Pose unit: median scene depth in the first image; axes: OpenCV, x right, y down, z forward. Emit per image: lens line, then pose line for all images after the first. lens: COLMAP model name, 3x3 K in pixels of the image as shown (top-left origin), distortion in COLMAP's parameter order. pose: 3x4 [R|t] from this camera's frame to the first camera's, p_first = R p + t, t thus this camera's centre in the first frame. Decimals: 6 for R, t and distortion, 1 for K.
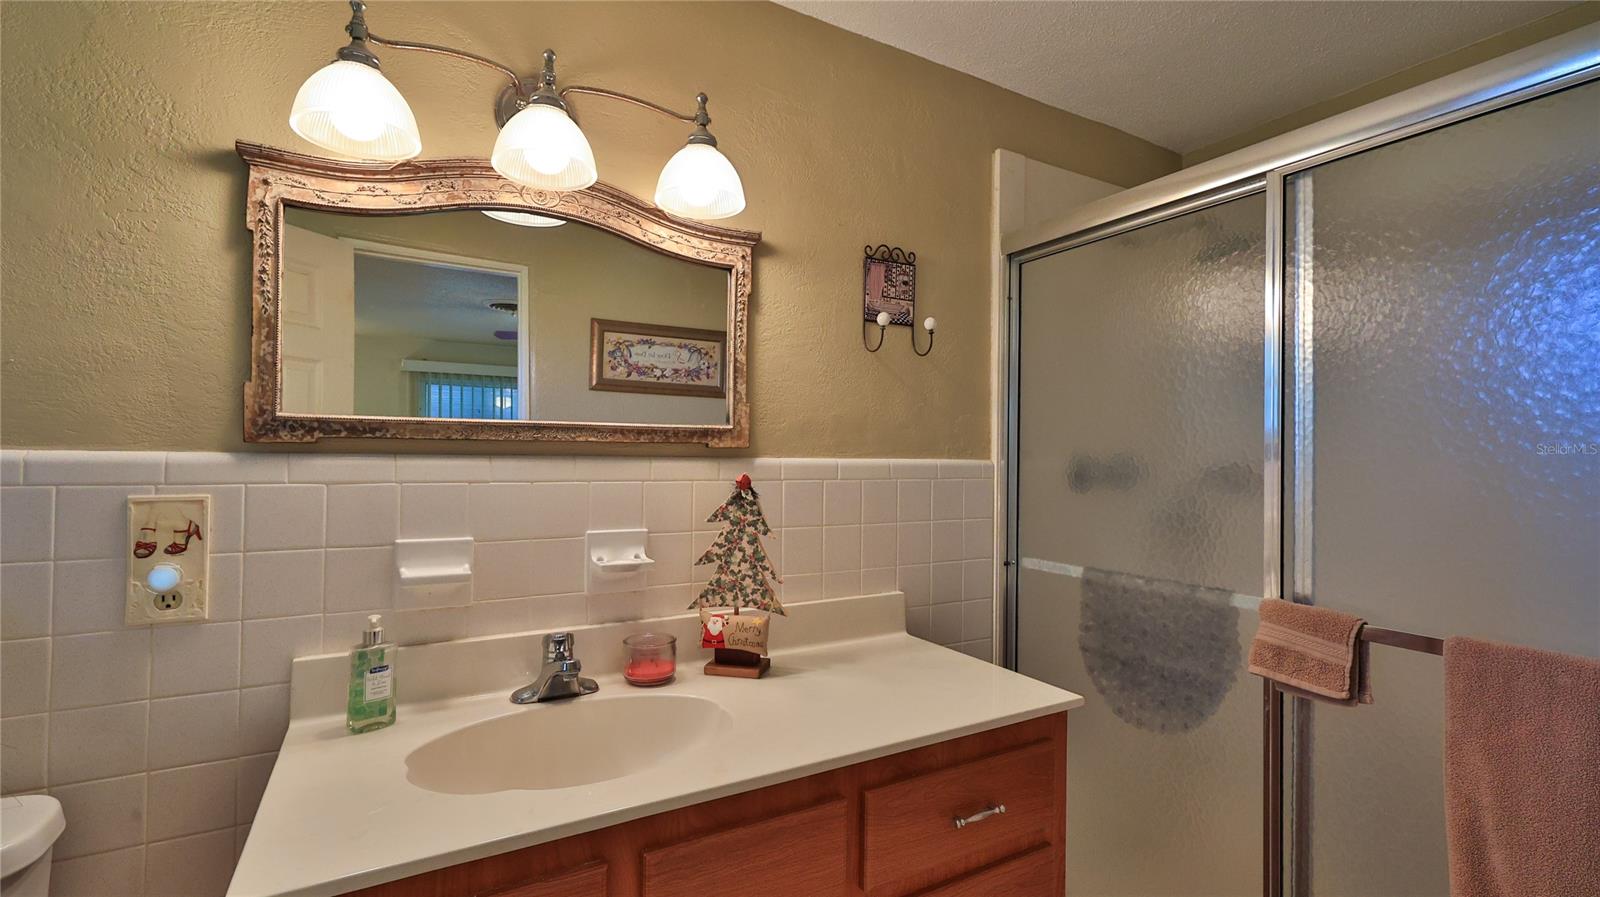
lens RADIAL K [[709.7, 0, 802.3], [0, 709.7, 448.0], [0, 0, 1]] dist [-0.000640, 0.000065]
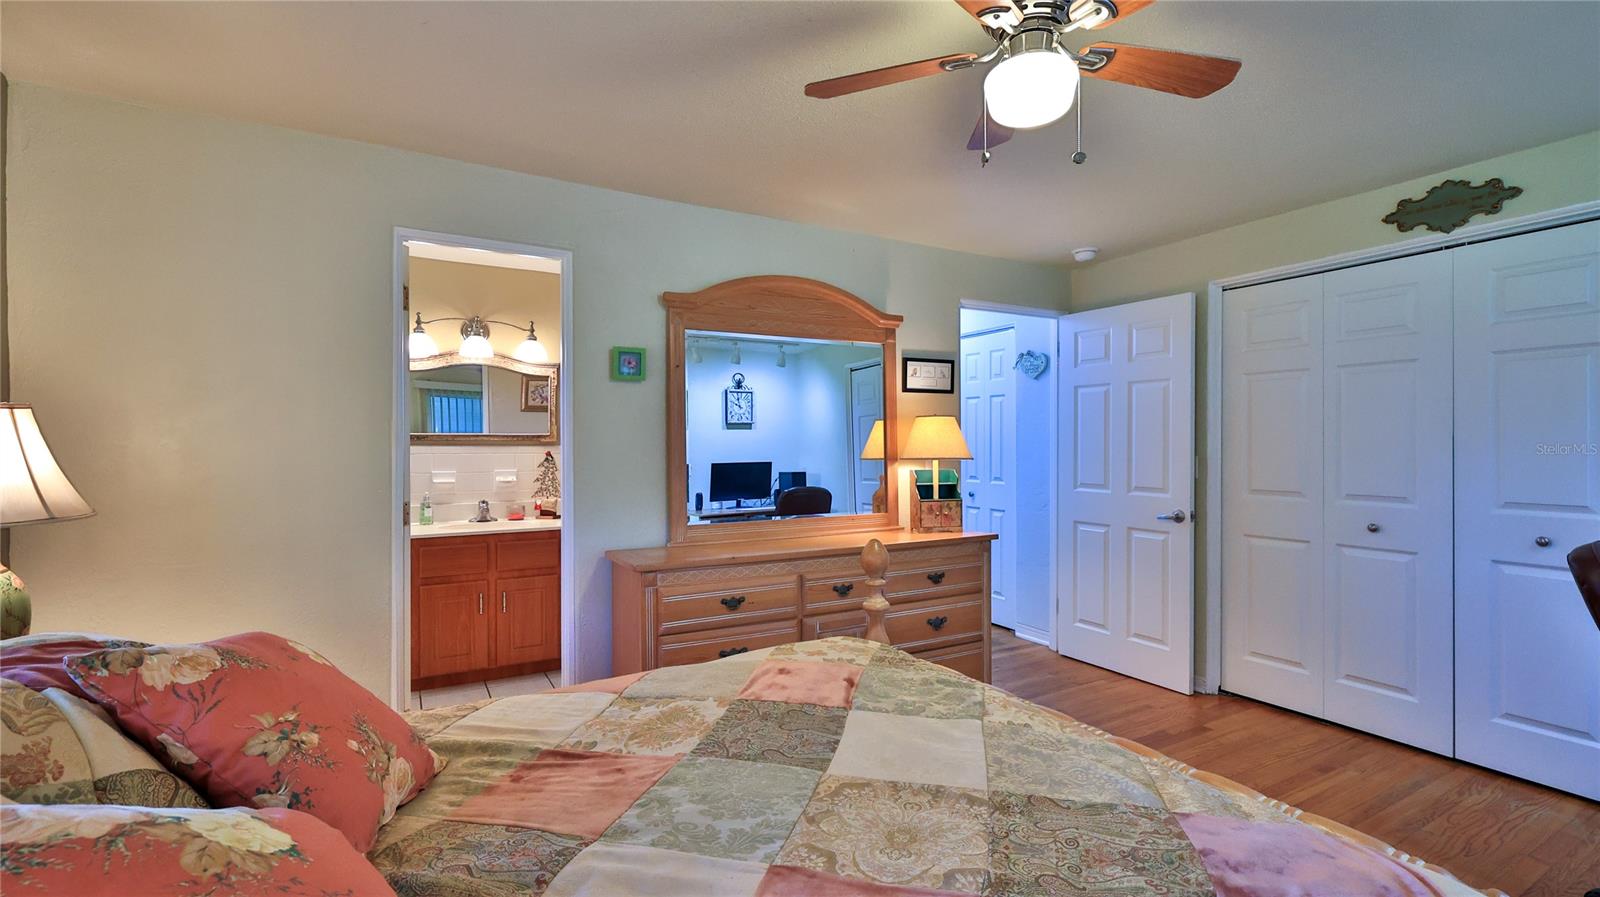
lens RADIAL K [[709.7, 0, 800.1], [0, 709.7, 448.6], [0, 0, 1]] dist [-0.000640, 0.000065]
pose [[0.999946, -0.010221, -0.001801, 0.954372], [0.010244, 0.999854, 0.013690, -0.001269], [0.001661, -0.013708, 0.999905, -1.913268]]
